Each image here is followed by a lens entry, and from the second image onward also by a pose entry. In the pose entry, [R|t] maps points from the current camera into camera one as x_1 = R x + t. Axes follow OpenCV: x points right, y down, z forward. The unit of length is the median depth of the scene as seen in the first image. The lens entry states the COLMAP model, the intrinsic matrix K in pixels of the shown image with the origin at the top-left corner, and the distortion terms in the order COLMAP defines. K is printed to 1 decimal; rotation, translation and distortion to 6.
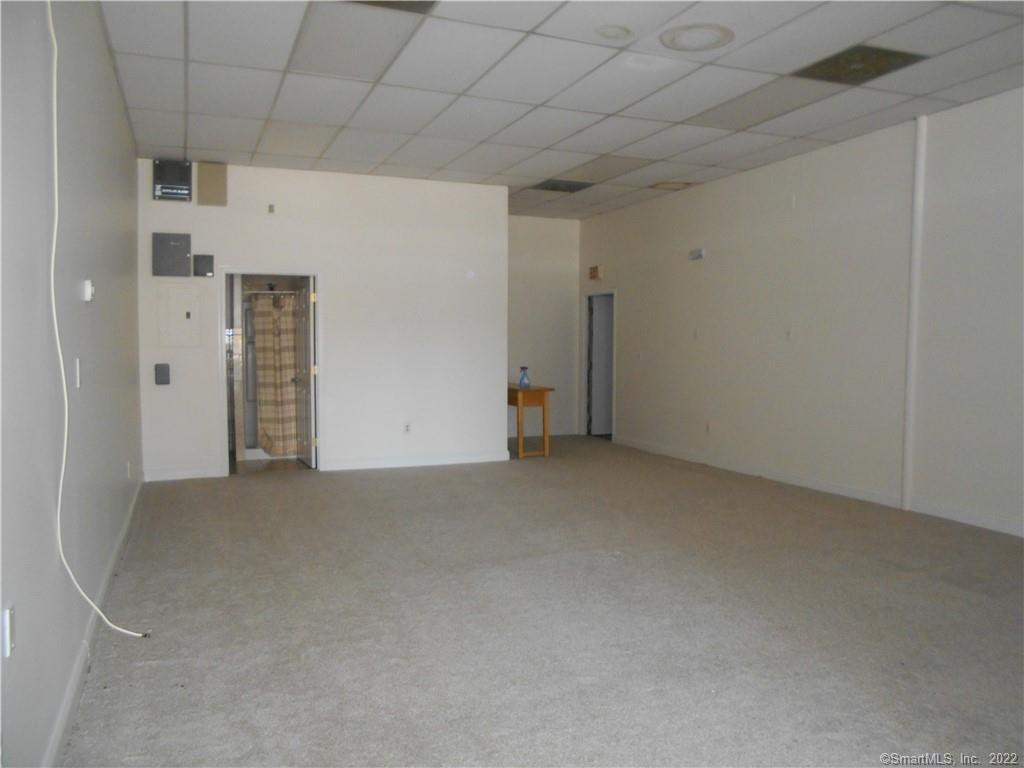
lens RADIAL K [[829.3, 0, 512.2], [0, 829.3, 407.3], [0, 0, 1]] dist [-0.047084, -0.001241]
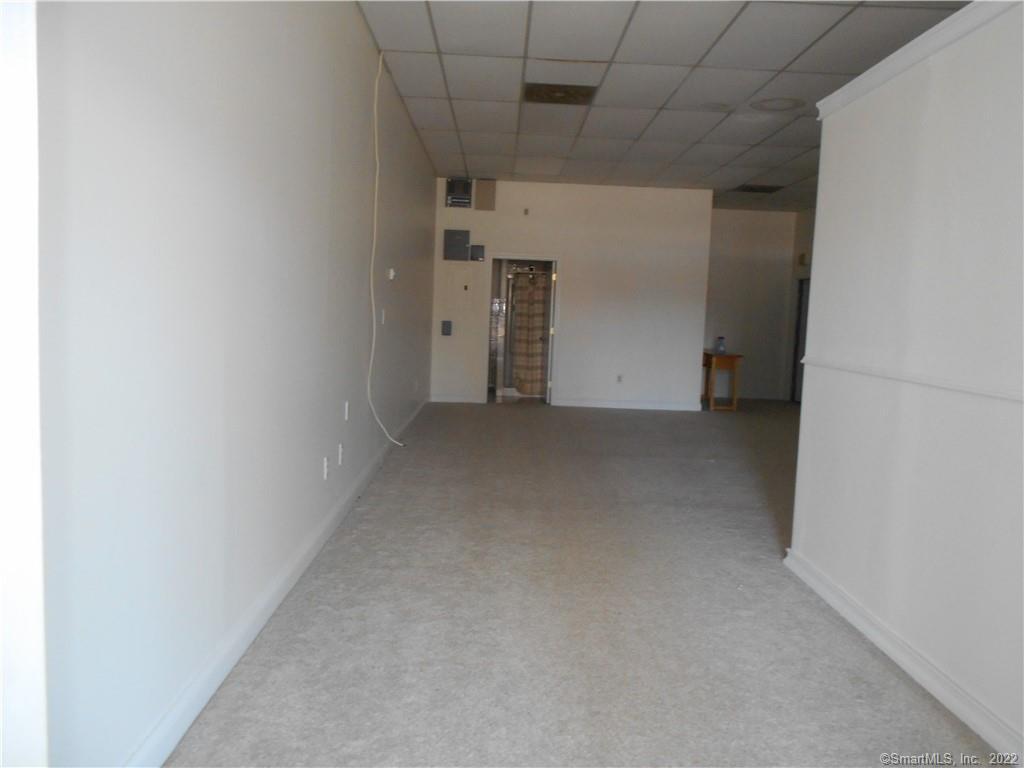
lens RADIAL K [[774.2, 0, 512.0], [0, 774.2, 384.0], [0, 0, 1]] dist [-0.000162, 0.000452]
pose [[0.928307, 0.069150, -0.365327, 0.156386], [-0.064141, 0.997606, 0.025844, 0.011472], [0.366240, -0.000559, 0.930520, -0.182974]]
